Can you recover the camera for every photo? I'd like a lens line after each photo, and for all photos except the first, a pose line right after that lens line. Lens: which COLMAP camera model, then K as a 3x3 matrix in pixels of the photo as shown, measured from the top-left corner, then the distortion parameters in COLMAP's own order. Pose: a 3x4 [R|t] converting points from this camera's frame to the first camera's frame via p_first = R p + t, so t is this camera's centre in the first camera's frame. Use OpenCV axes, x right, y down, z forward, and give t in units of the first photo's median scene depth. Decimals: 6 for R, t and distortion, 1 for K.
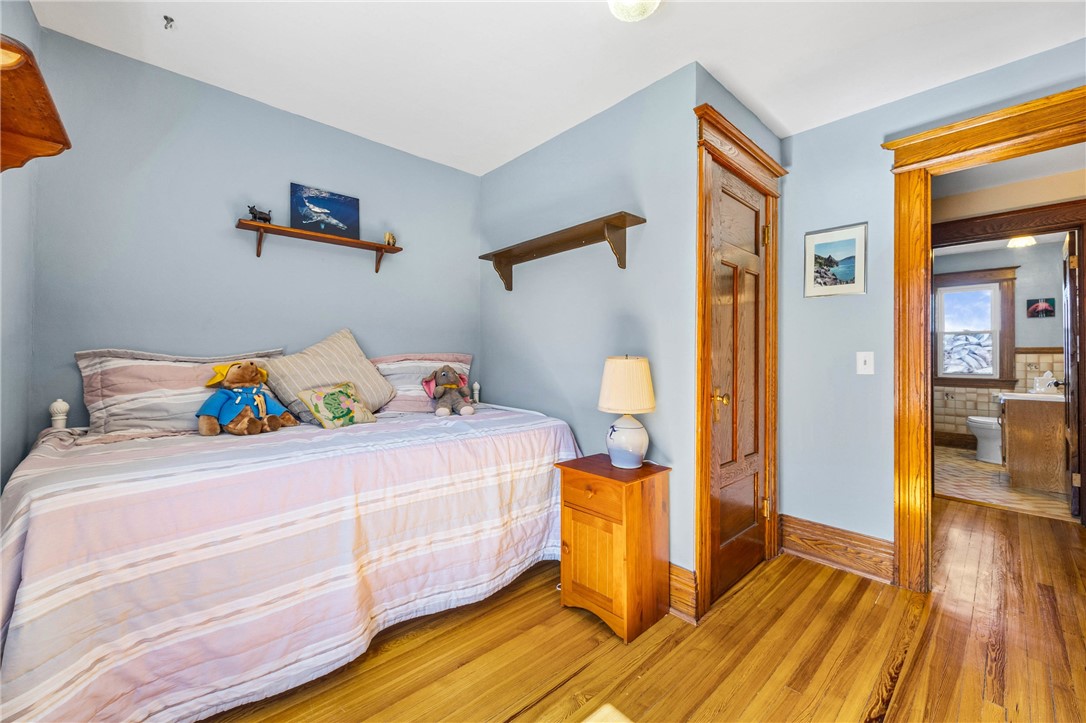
lens RADIAL K [[425.1, 0, 533.3], [0, 425.1, 353.7], [0, 0, 1]] dist [-0.002150, 0.000325]
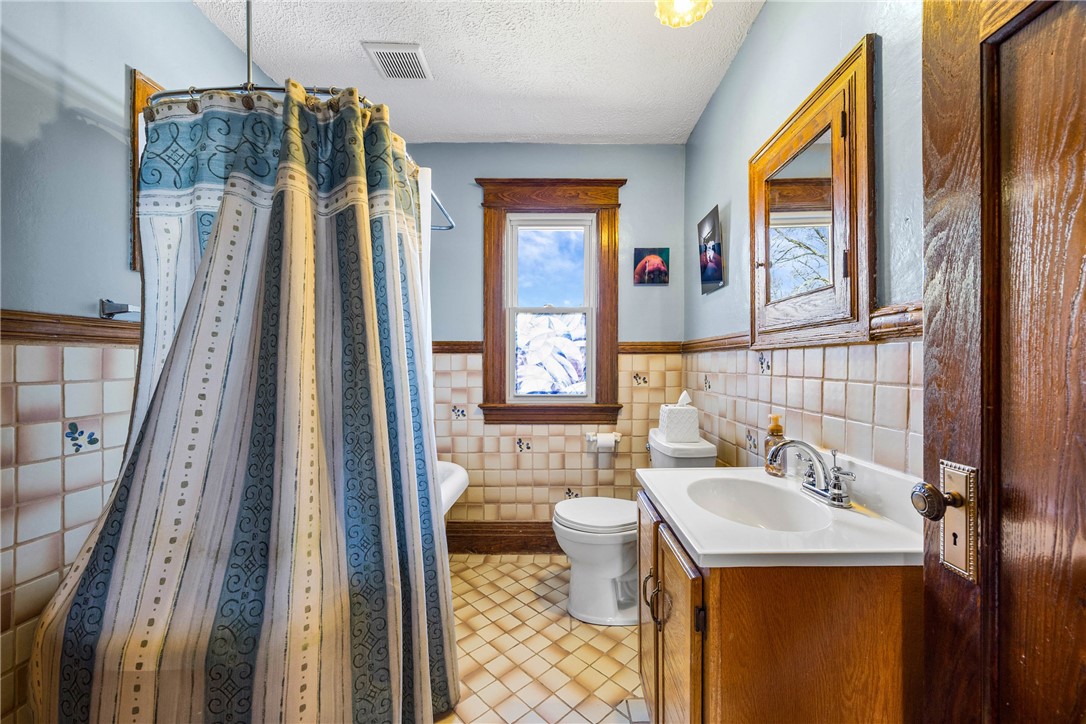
lens RADIAL K [[425.1, 0, 542.9], [0, 425.1, 361.7], [0, 0, 1]] dist [-0.002150, 0.000325]
pose [[0.671182, -0.001357, 0.741292, 0.686011], [-0.005468, 0.999962, 0.006782, 0.005923], [-0.741273, -0.008605, 0.671149, 0.710424]]
